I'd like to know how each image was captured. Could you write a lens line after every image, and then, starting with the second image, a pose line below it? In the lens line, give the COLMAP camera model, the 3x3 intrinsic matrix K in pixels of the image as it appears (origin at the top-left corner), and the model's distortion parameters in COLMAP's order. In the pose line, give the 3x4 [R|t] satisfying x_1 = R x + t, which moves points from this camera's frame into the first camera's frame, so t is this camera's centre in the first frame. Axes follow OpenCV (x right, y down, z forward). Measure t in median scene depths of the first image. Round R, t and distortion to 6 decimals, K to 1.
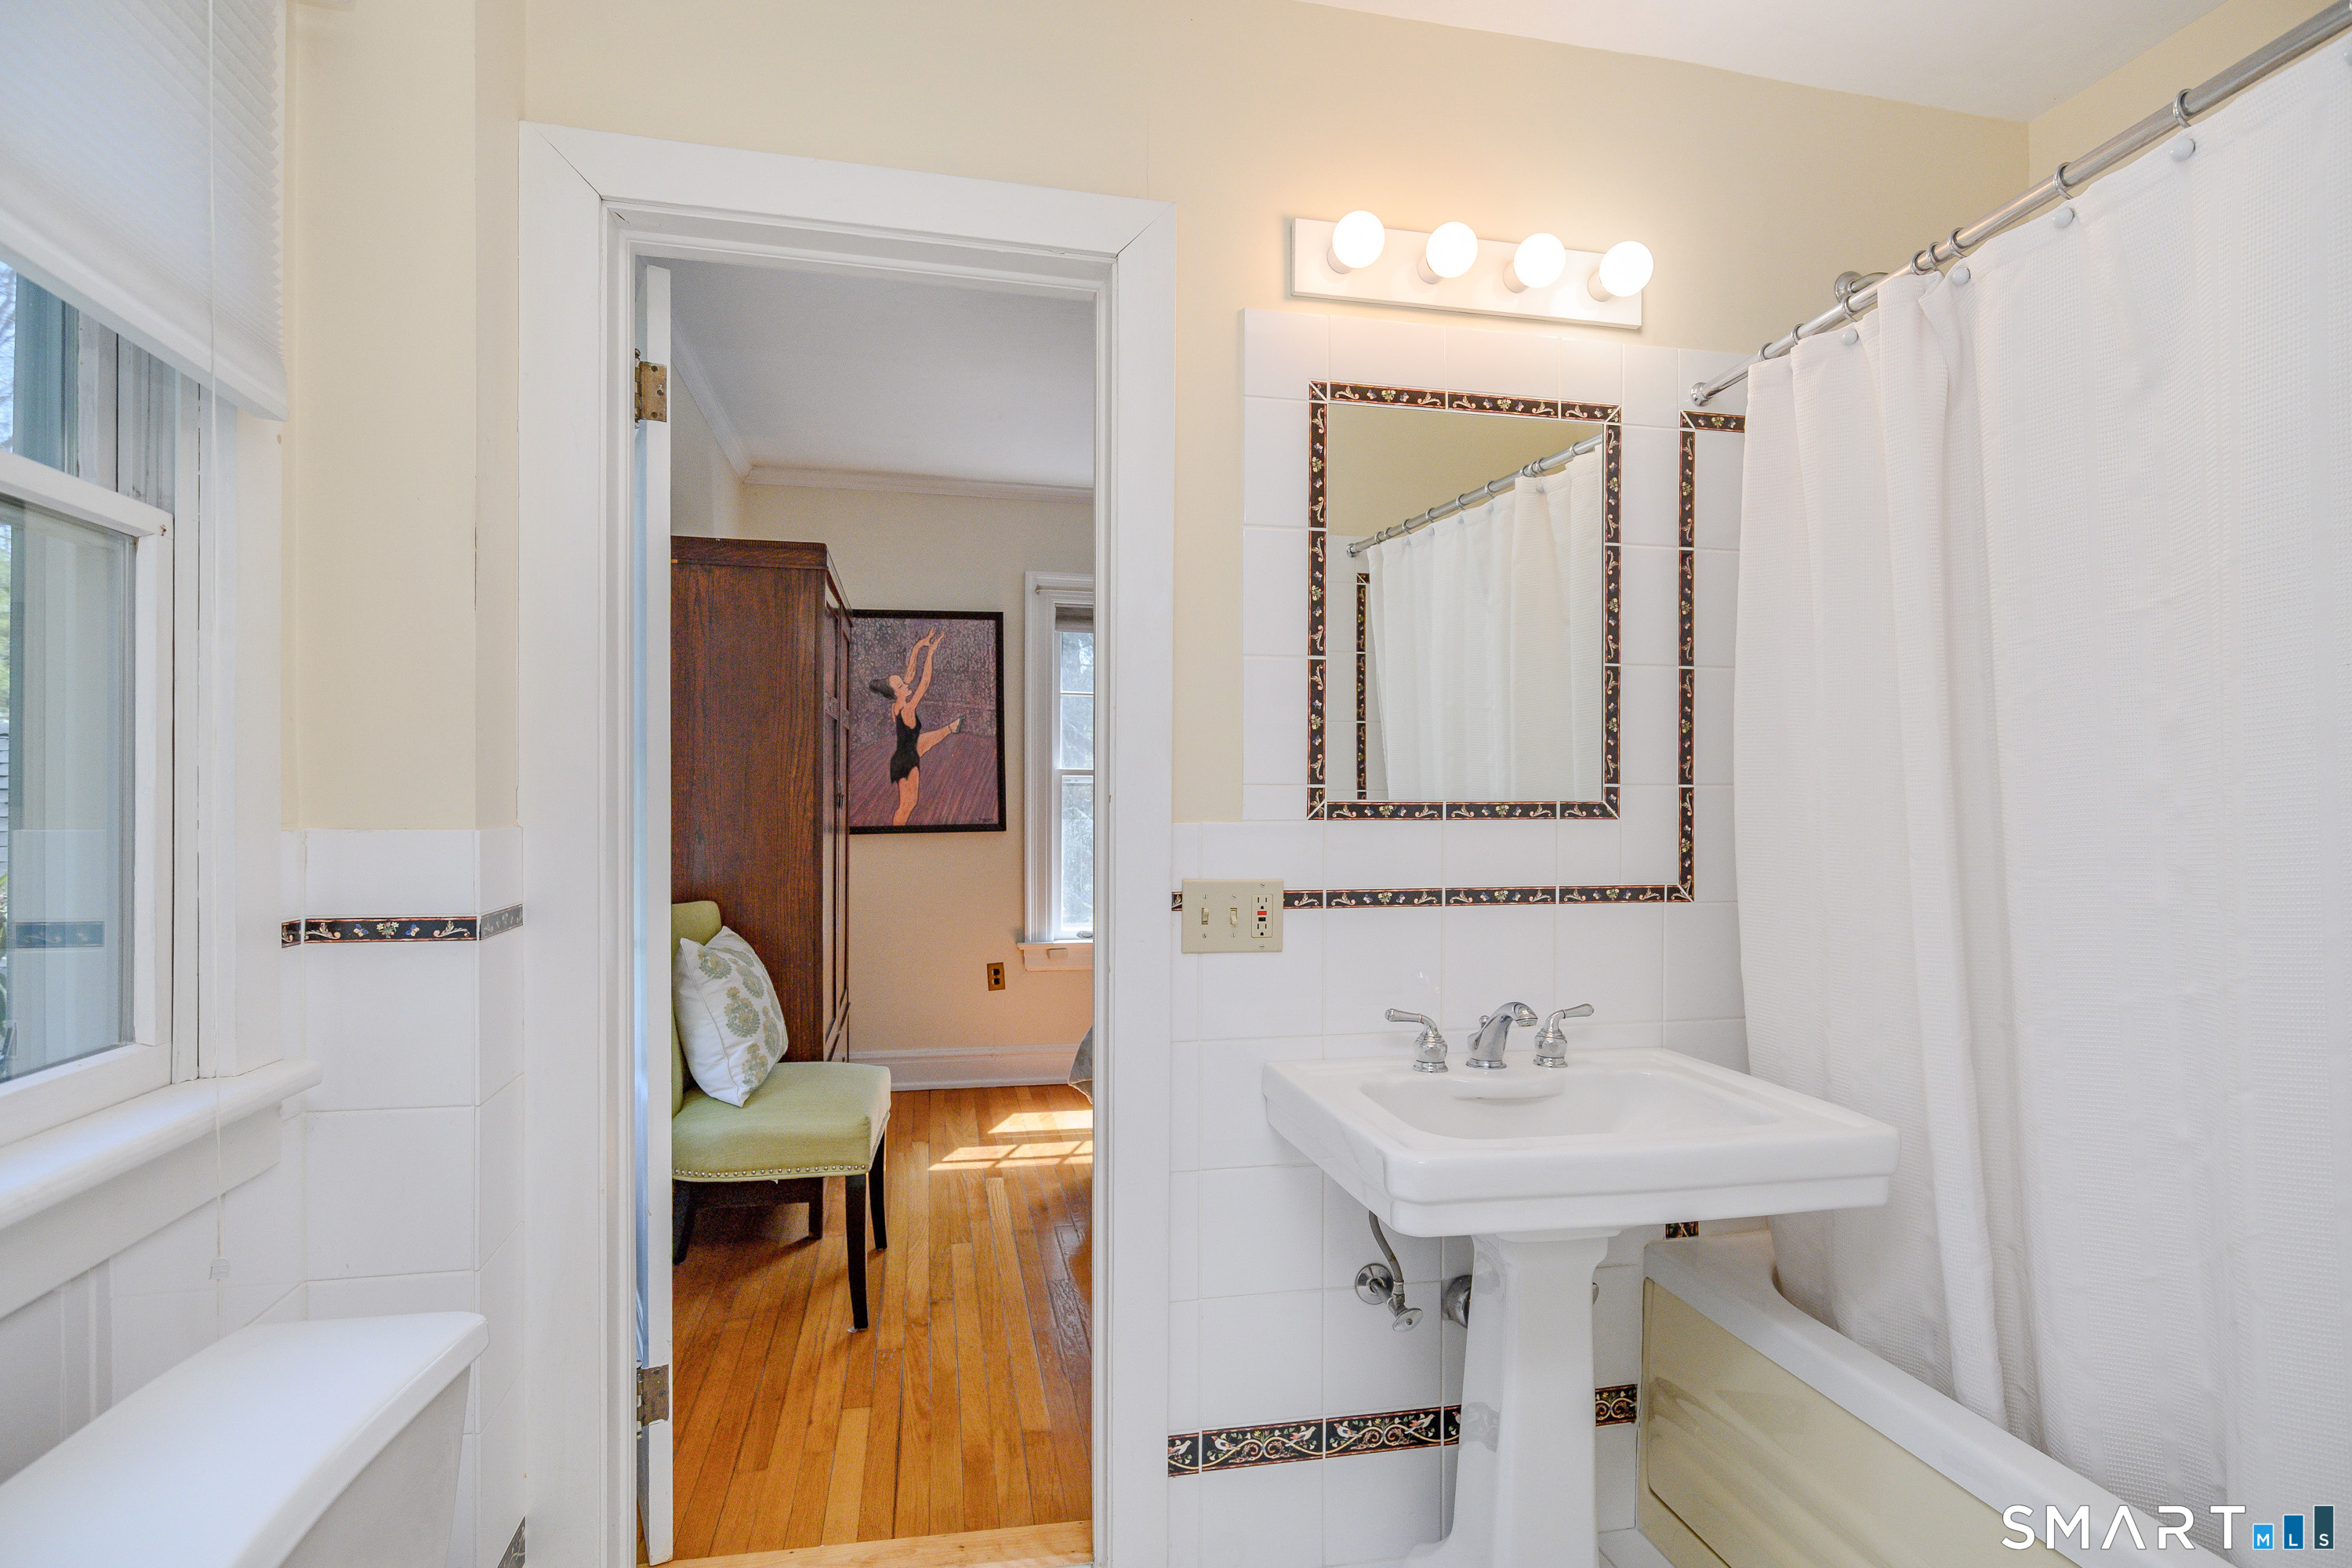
lens RADIAL K [[1194.9, 0, 1180.4], [0, 1194.9, 789.7], [0, 0, 1]] dist [-0.006130, 0.004821]
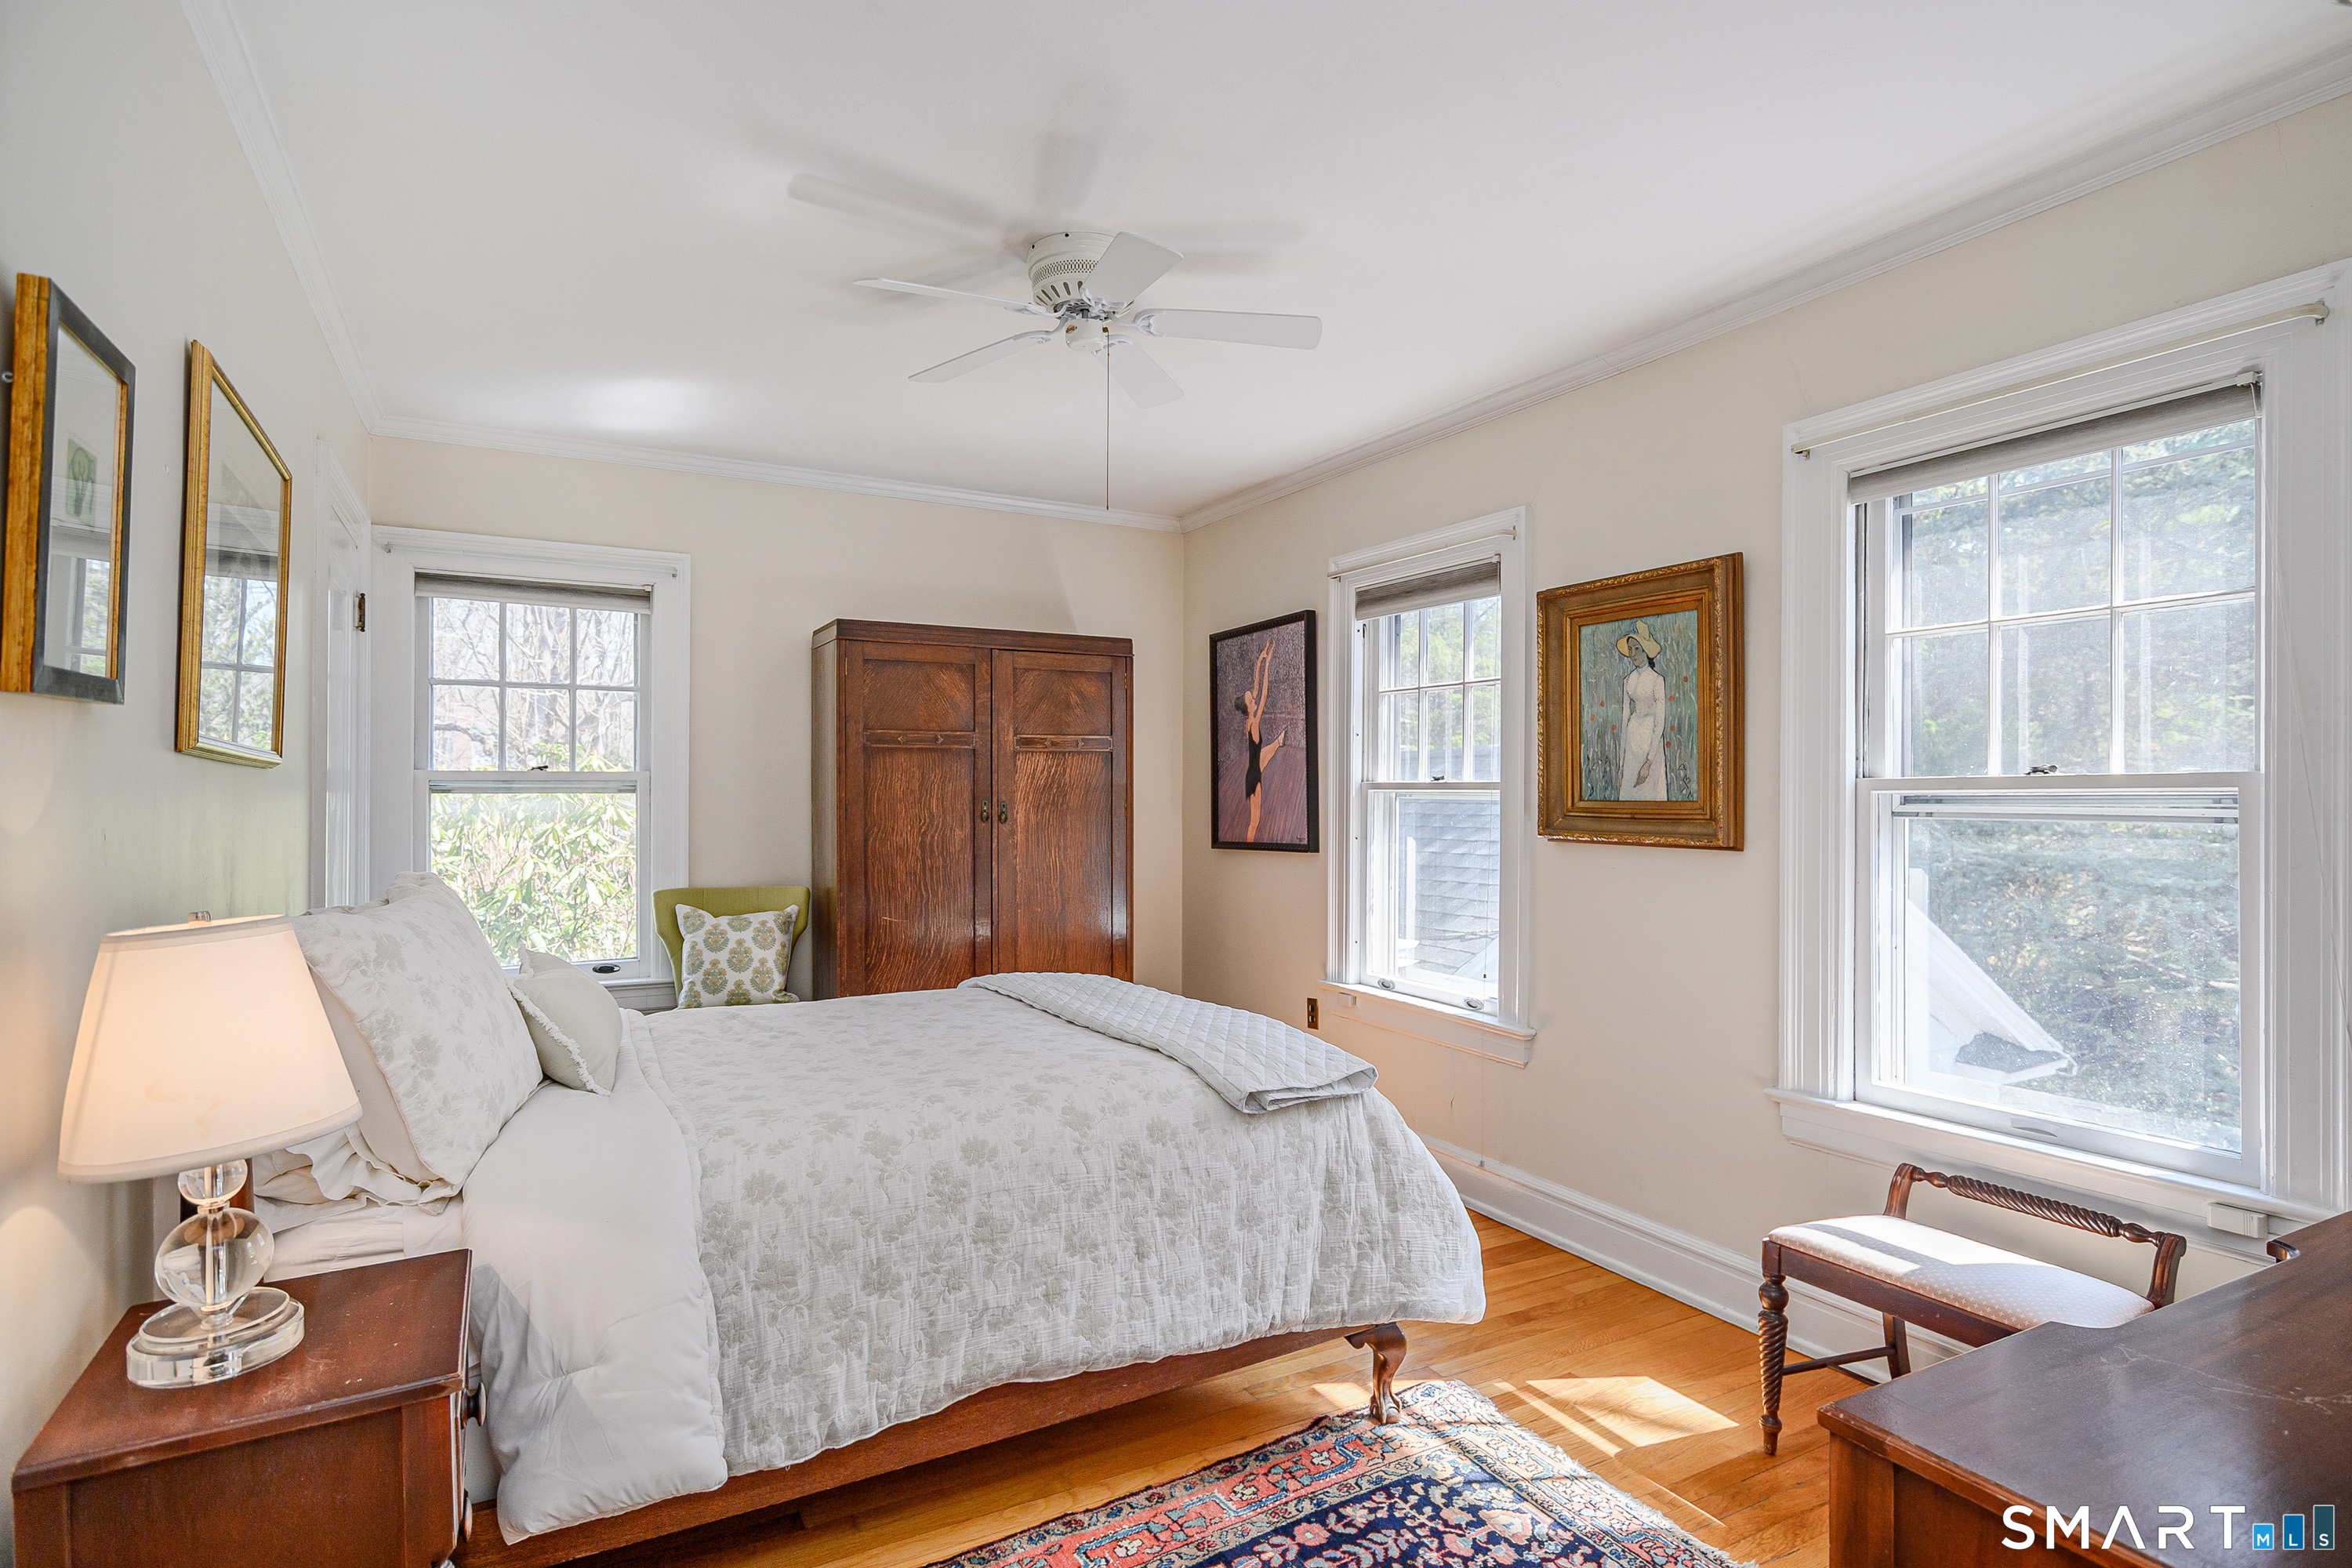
lens RADIAL K [[1194.9, 0, 1175.3], [0, 1194.9, 784.8], [0, 0, 1]] dist [-0.006130, 0.004821]
pose [[0.288733, -0.010441, -0.957353, 0.691658], [-0.001420, 0.999935, -0.011334, -0.006440], [0.957409, 0.004632, 0.288699, 0.651958]]
